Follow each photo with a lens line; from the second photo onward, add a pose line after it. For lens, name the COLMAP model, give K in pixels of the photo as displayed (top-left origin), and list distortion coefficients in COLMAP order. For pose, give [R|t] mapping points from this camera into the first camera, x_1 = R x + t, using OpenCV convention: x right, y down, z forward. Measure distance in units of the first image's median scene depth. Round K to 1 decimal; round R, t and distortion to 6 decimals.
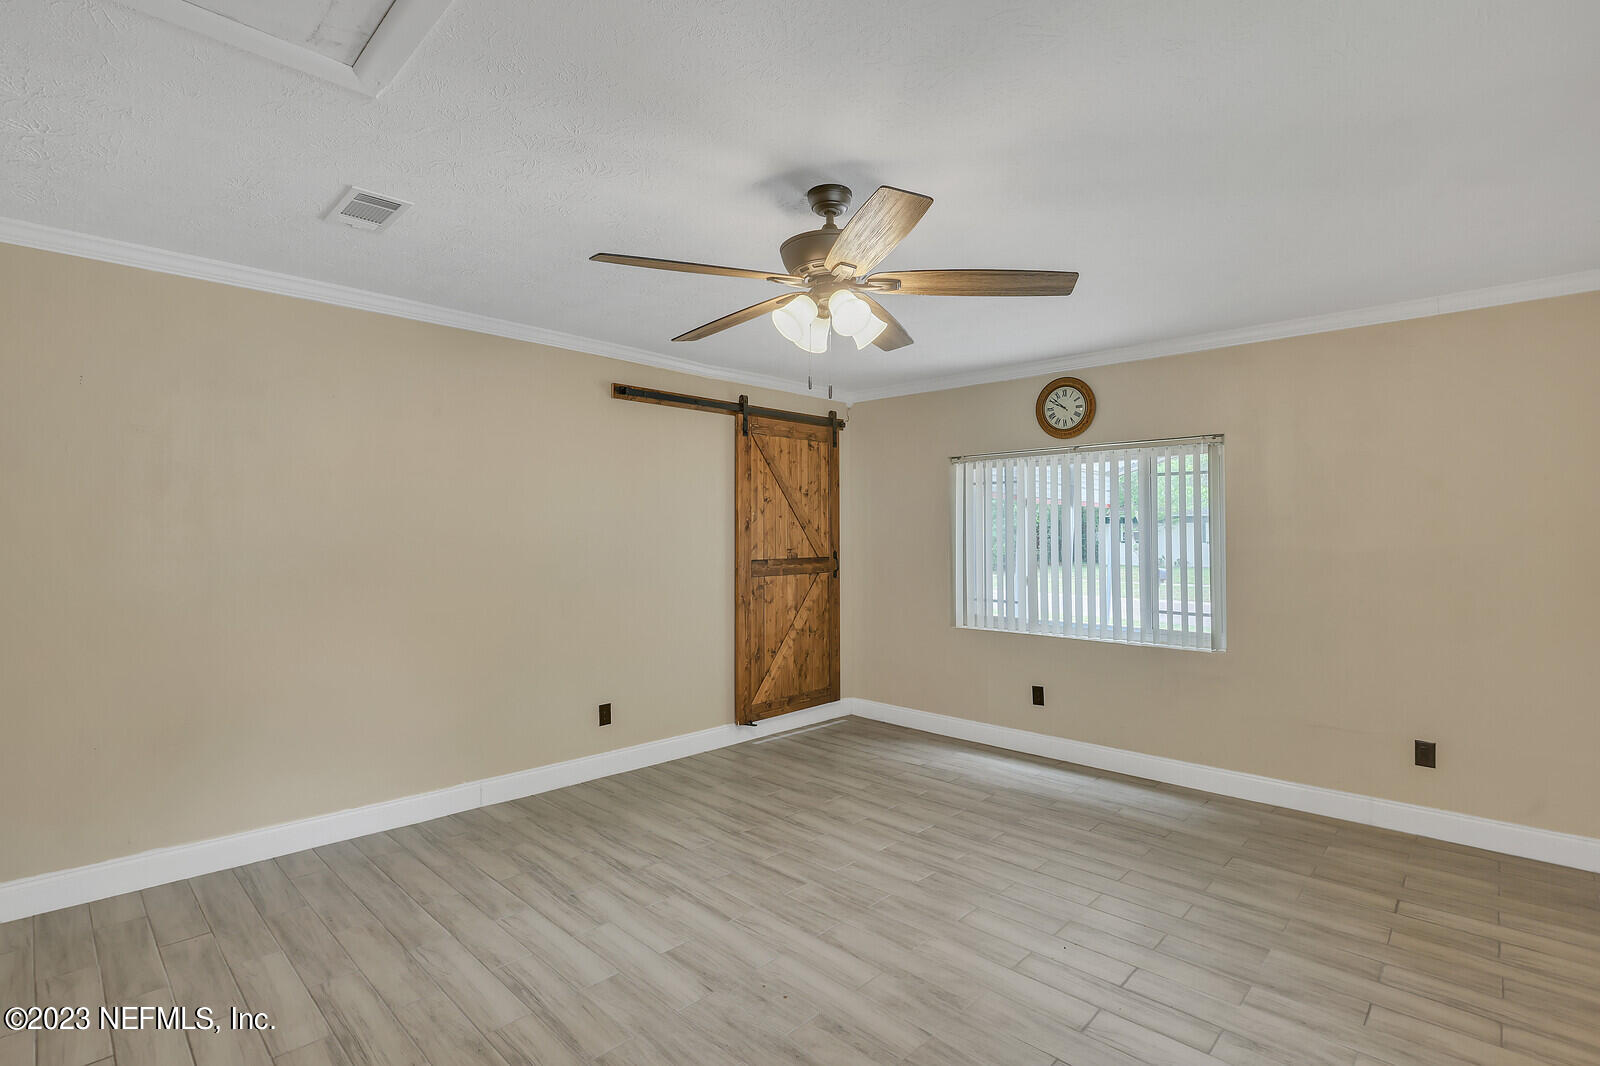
lens RADIAL K [[755.6, 0, 802.0], [0, 755.6, 556.8], [0, 0, 1]] dist [-0.017725, 0.000765]
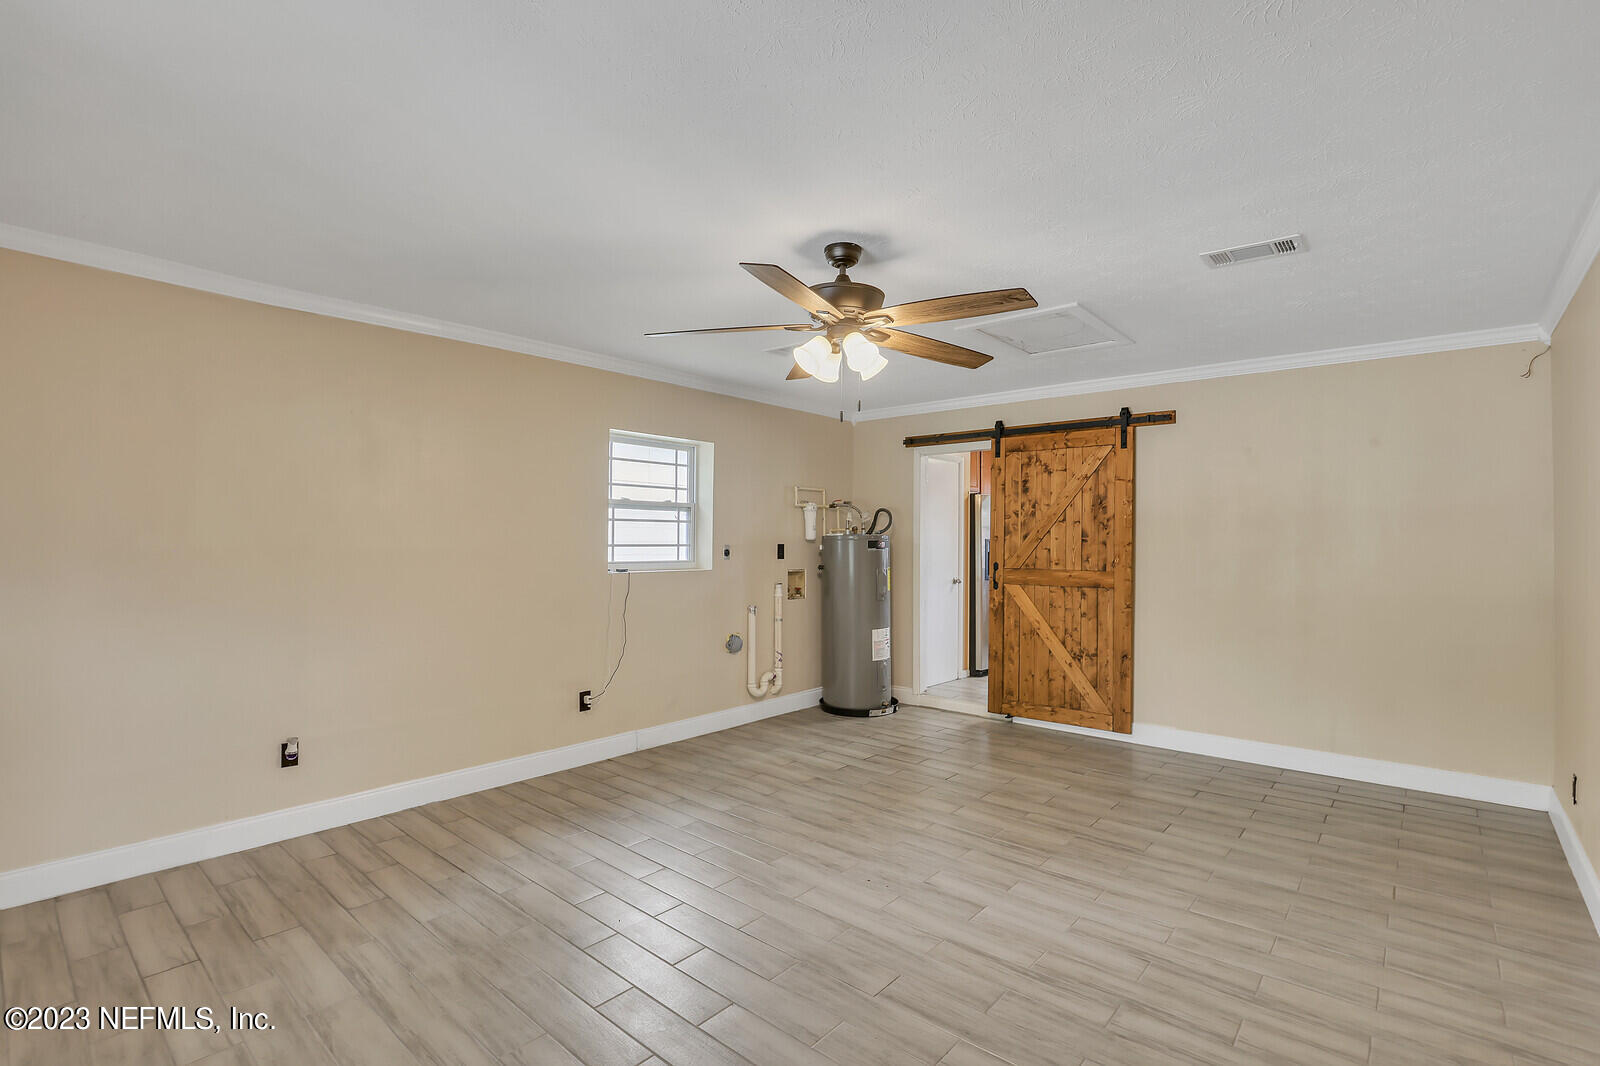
lens RADIAL K [[755.6, 0, 802.0], [0, 755.6, 556.8], [0, 0, 1]] dist [-0.017725, 0.000765]
pose [[-0.998925, -0.010762, -0.045097, 0.136016], [-0.012997, 0.998686, 0.049570, -0.047942], [0.044504, 0.050103, -0.997752, 1.919299]]
